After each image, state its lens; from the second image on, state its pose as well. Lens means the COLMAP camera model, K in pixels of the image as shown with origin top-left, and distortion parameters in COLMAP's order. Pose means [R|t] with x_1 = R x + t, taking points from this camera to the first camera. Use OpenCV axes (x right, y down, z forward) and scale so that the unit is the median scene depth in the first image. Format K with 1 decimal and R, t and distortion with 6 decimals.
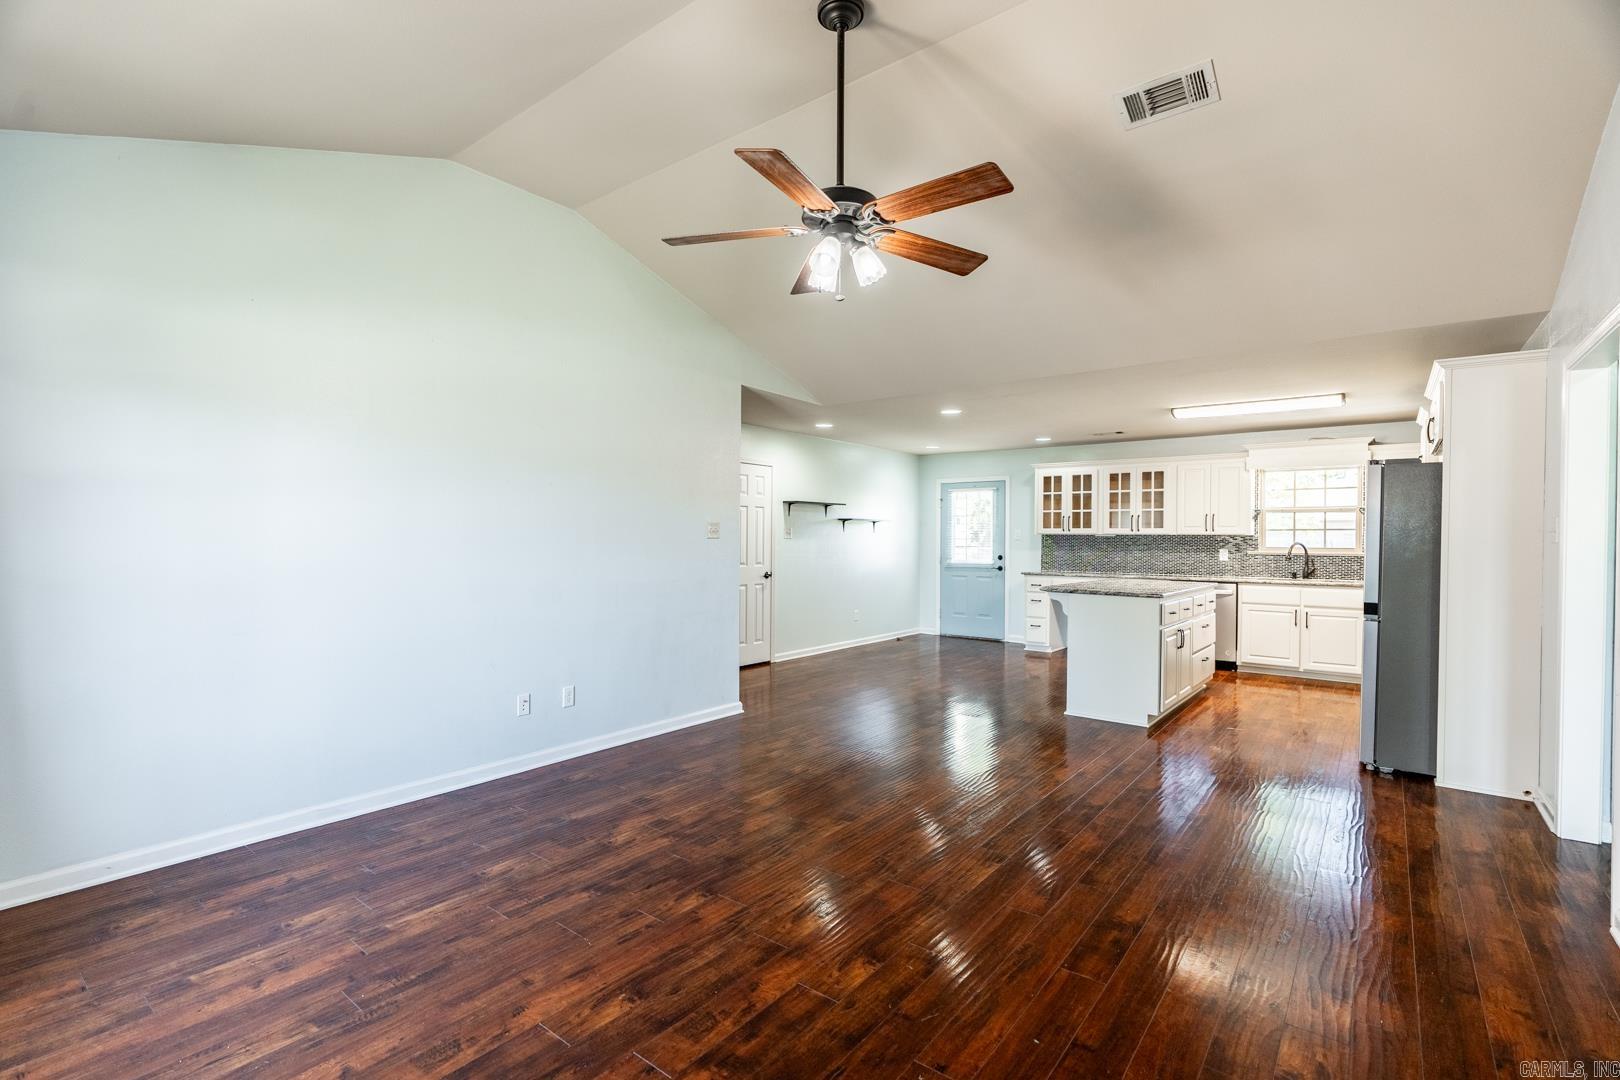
lens RADIAL K [[734.2, 0, 810.0], [0, 734.2, 540.0], [0, 0, 1]] dist [-0.010154, 0.000109]
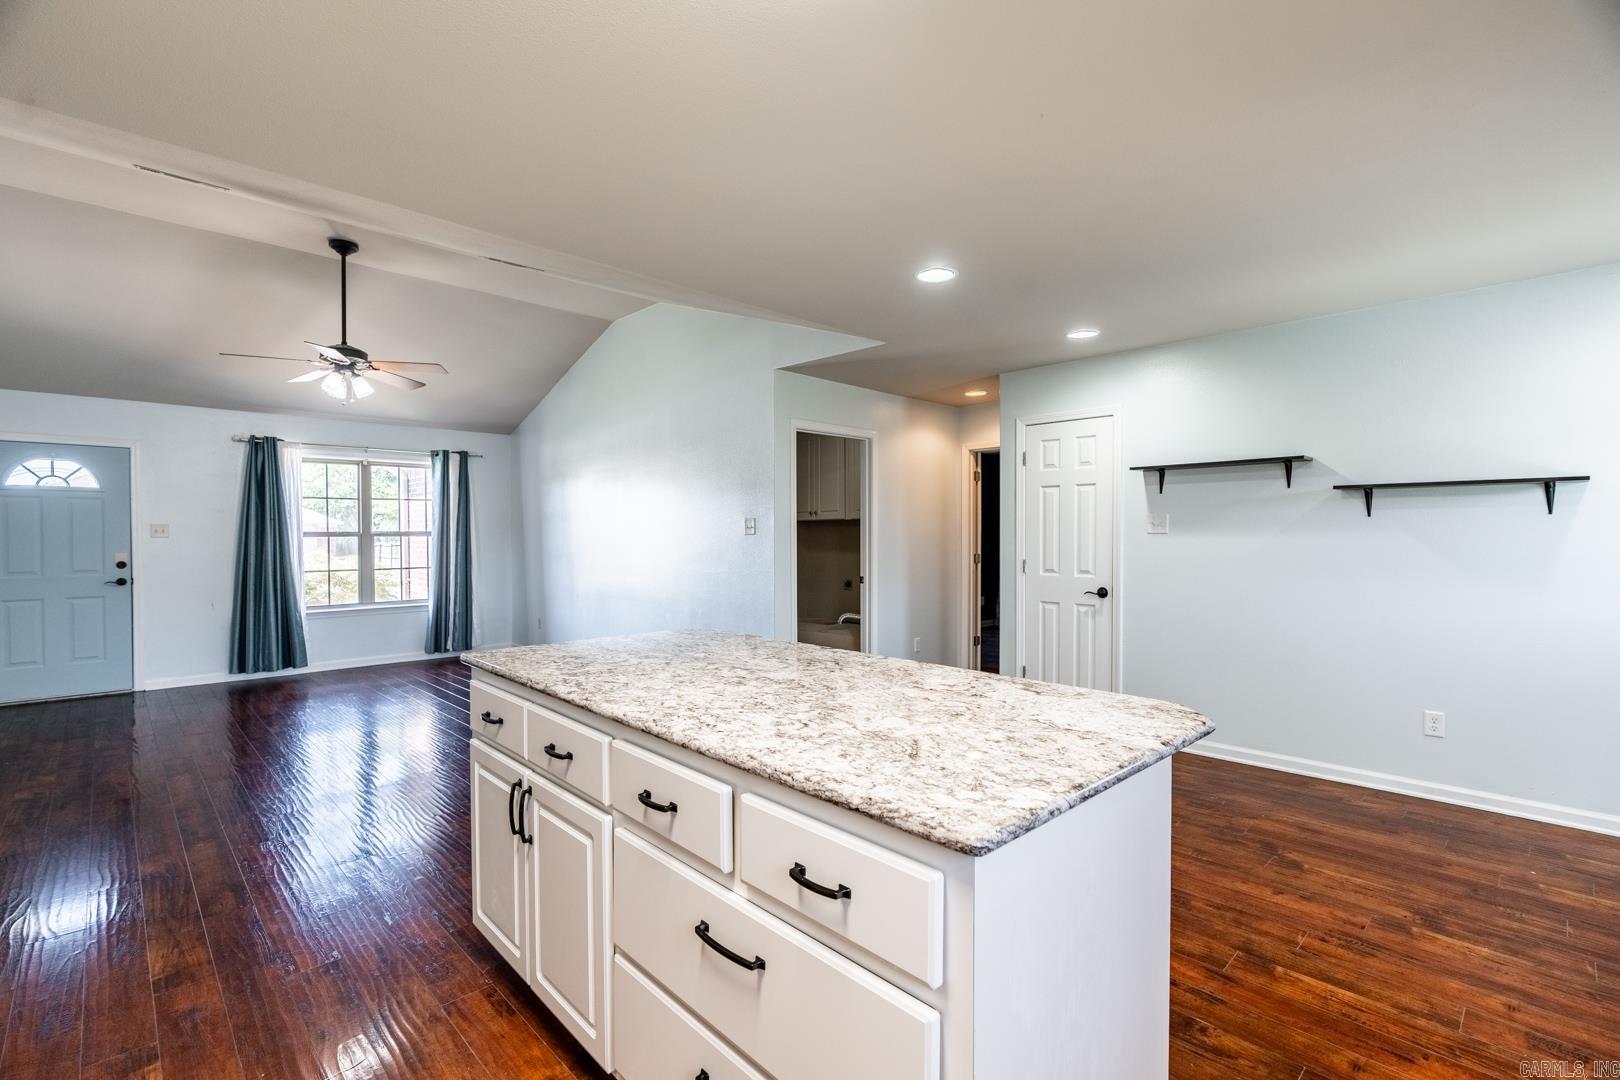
lens RADIAL K [[734.2, 0, 810.0], [0, 734.2, 540.0], [0, 0, 1]] dist [-0.010154, 0.000109]
pose [[-0.153856, 0.015100, -0.987978, 0.576041], [0.010431, 0.999852, 0.013657, -0.007455], [0.988038, -0.008204, -0.153991, 0.829246]]
